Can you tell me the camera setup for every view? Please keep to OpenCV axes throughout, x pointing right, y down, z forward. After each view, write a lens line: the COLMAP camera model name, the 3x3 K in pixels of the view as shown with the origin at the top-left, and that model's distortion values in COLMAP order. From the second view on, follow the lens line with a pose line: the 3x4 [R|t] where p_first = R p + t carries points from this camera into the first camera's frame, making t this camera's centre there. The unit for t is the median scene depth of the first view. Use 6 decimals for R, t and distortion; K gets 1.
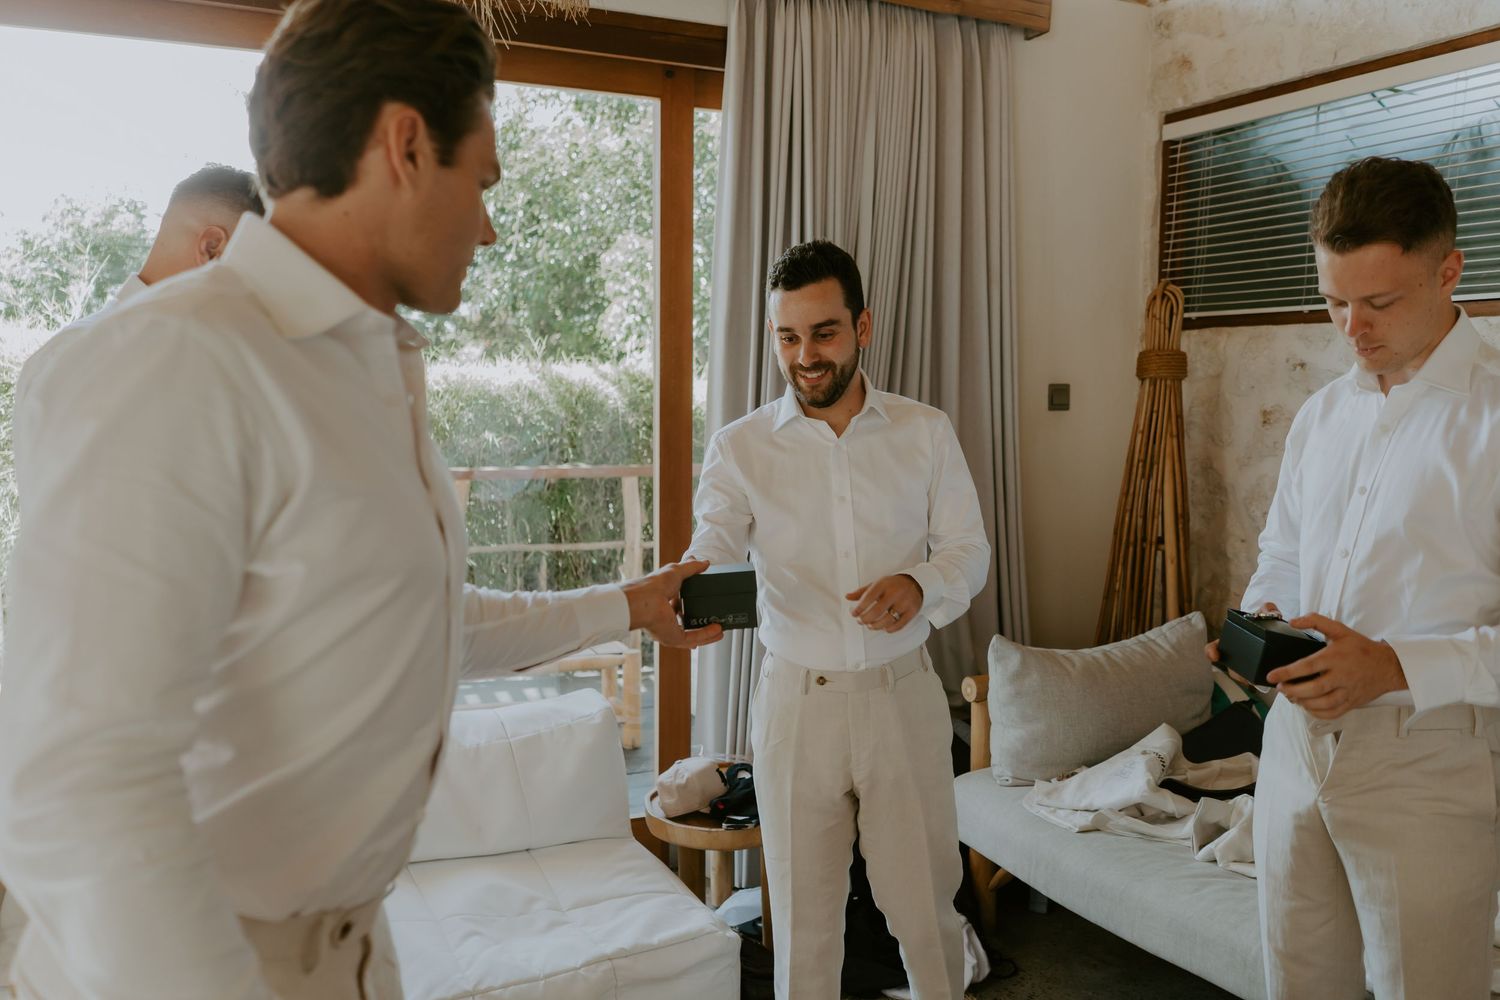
lens RADIAL K [[1196.4, 0, 759.0], [0, 1196.4, 493.5], [0, 0, 1]] dist [-0.022152, 0.010035]
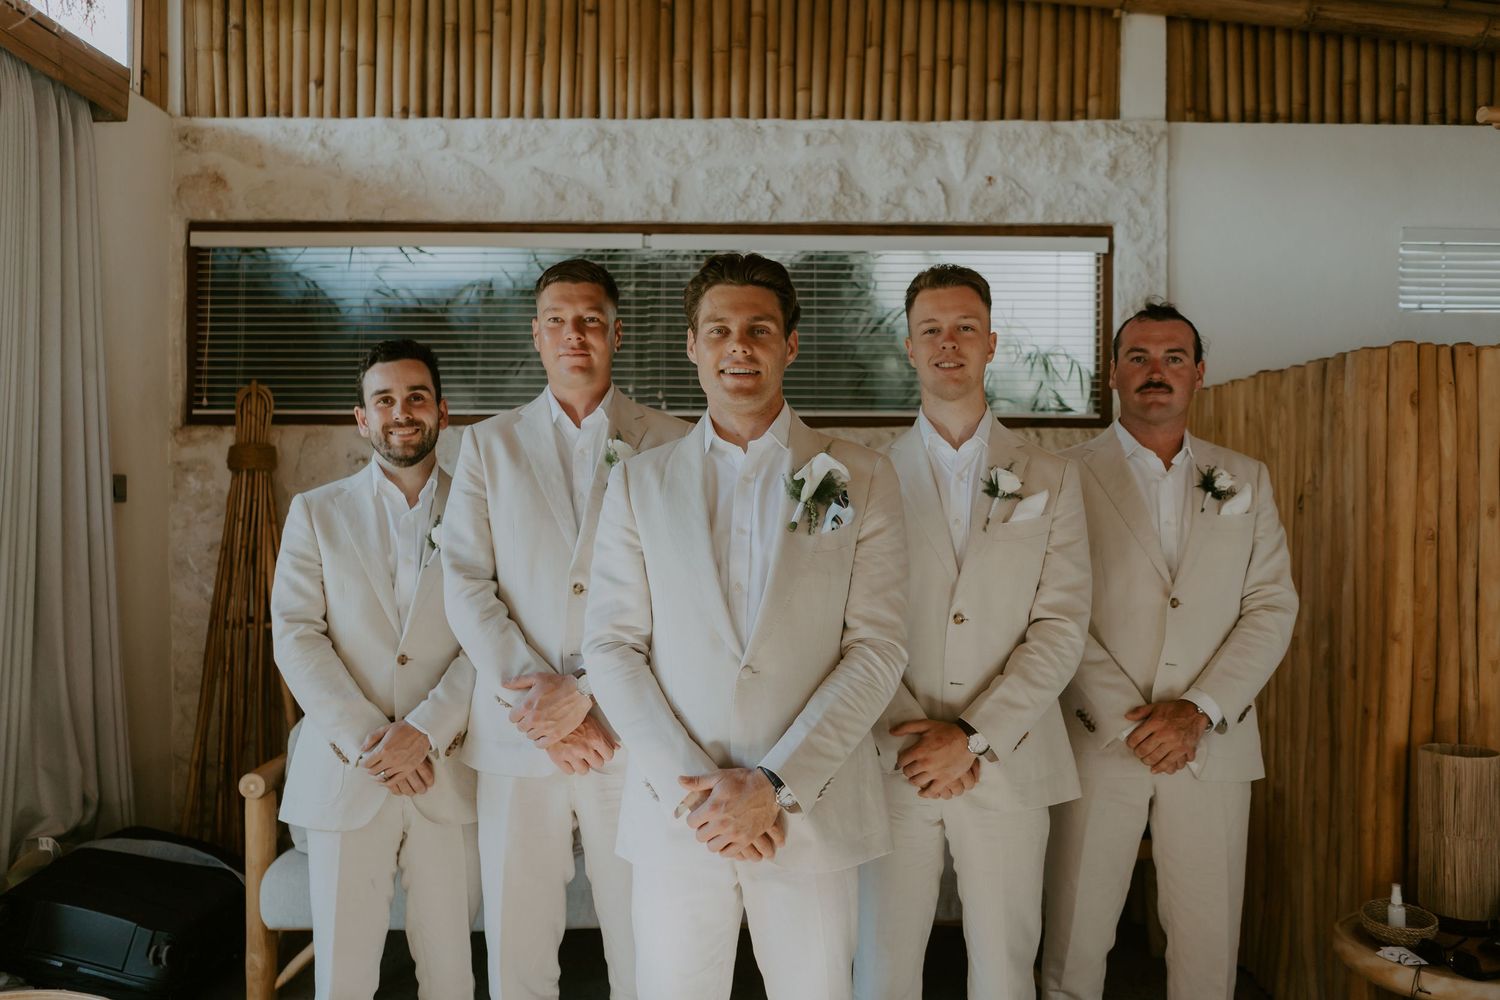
lens RADIAL K [[1196.4, 0, 749.8], [0, 1196.4, 504.1], [0, 0, 1]] dist [-0.022152, 0.010035]
pose [[0.403167, -0.010762, 0.915063, -0.473337], [0.087773, 0.995776, -0.026960, 0.002587], [-0.910907, 0.091187, 0.402409, 0.165092]]
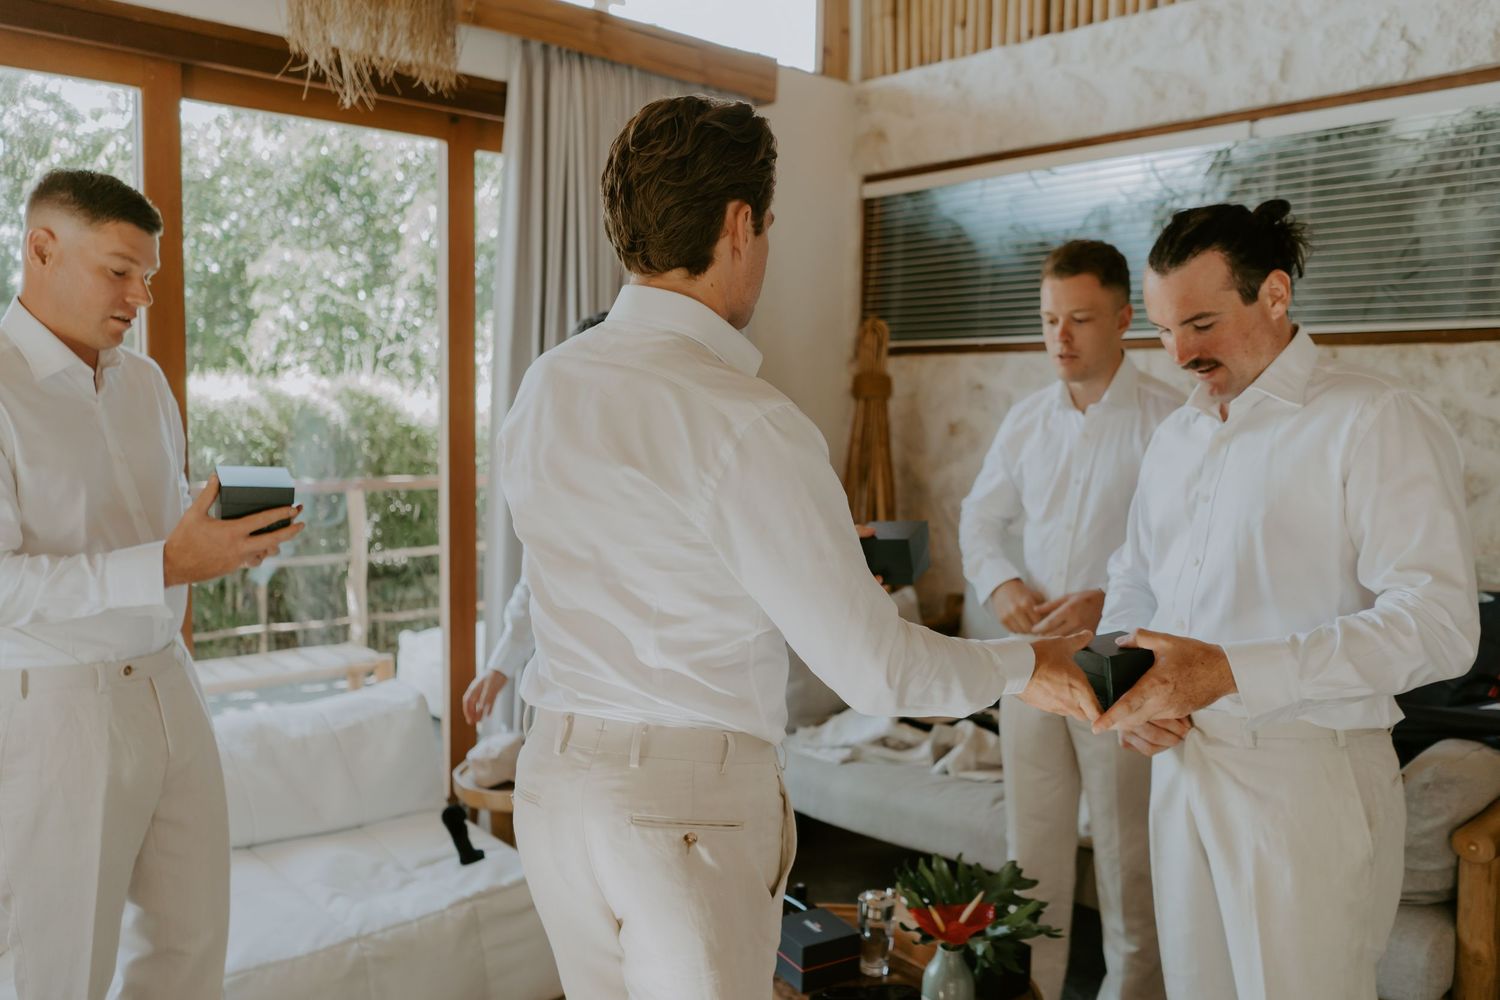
lens RADIAL K [[1196.4, 0, 770.1], [0, 1196.4, 498.0], [0, 0, 1]] dist [-0.022152, 0.010035]
pose [[0.955711, -0.020327, 0.293605, -0.120818], [0.022800, 0.999728, -0.005004, 0.009582], [-0.293423, 0.011477, 0.955914, -0.128853]]
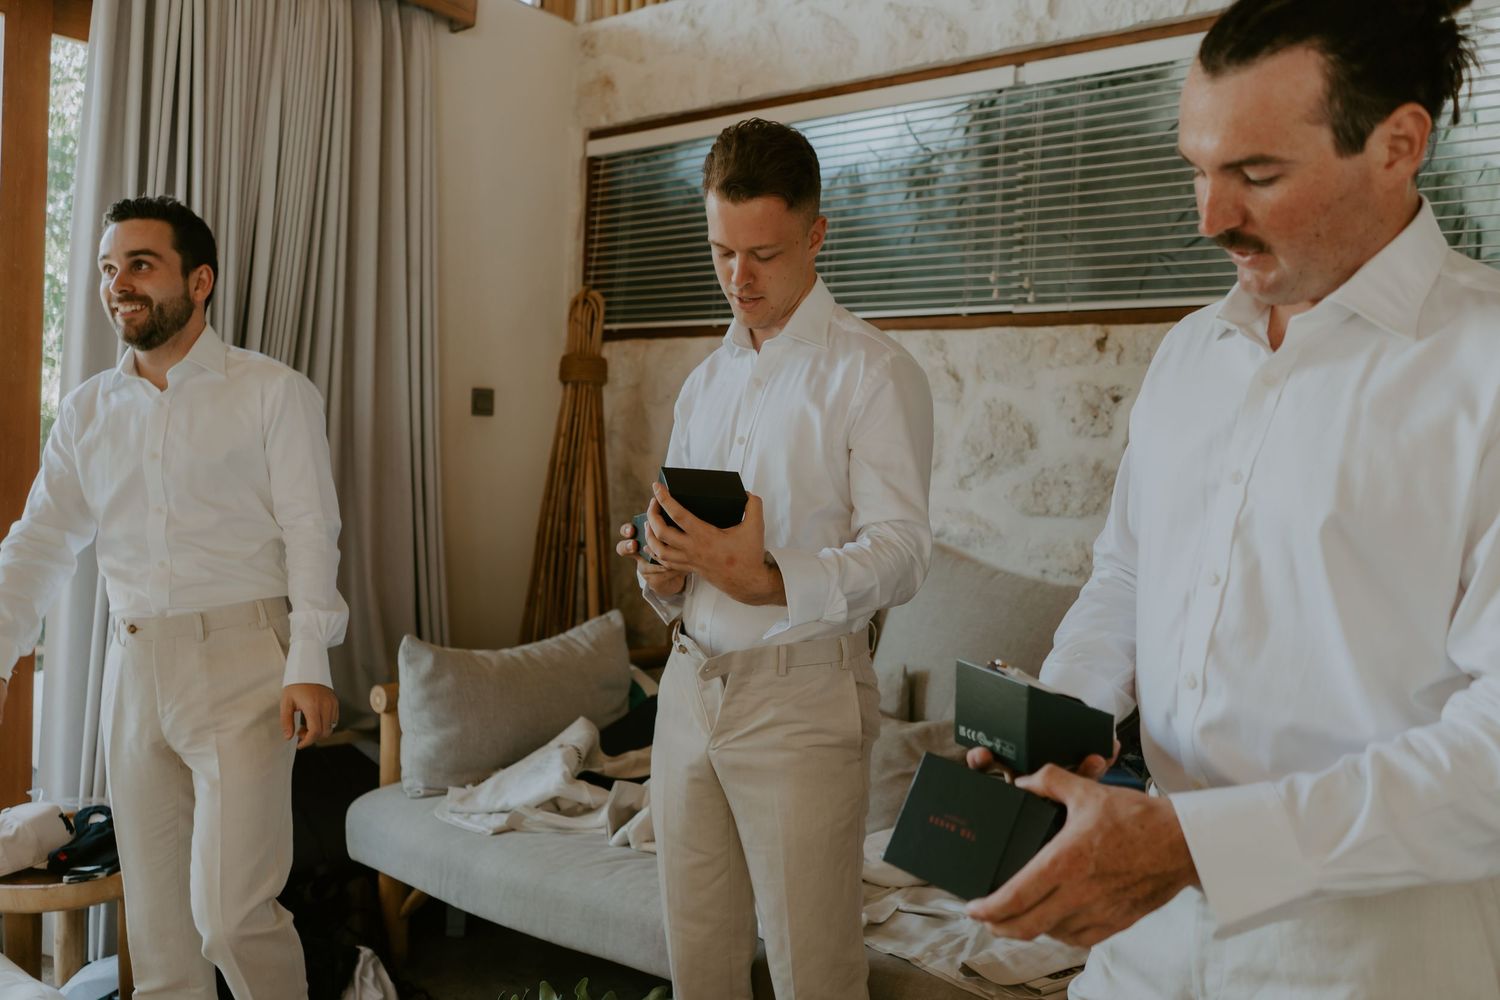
lens RADIAL K [[1196.4, 0, 777.0], [0, 1196.4, 493.5], [0, 0, 1]] dist [-0.022152, 0.010035]
pose [[0.891705, 0.013583, 0.452414, 0.028293], [0.008137, 0.998907, -0.046029, 0.044870], [-0.452544, 0.044725, 0.890620, 0.032652]]
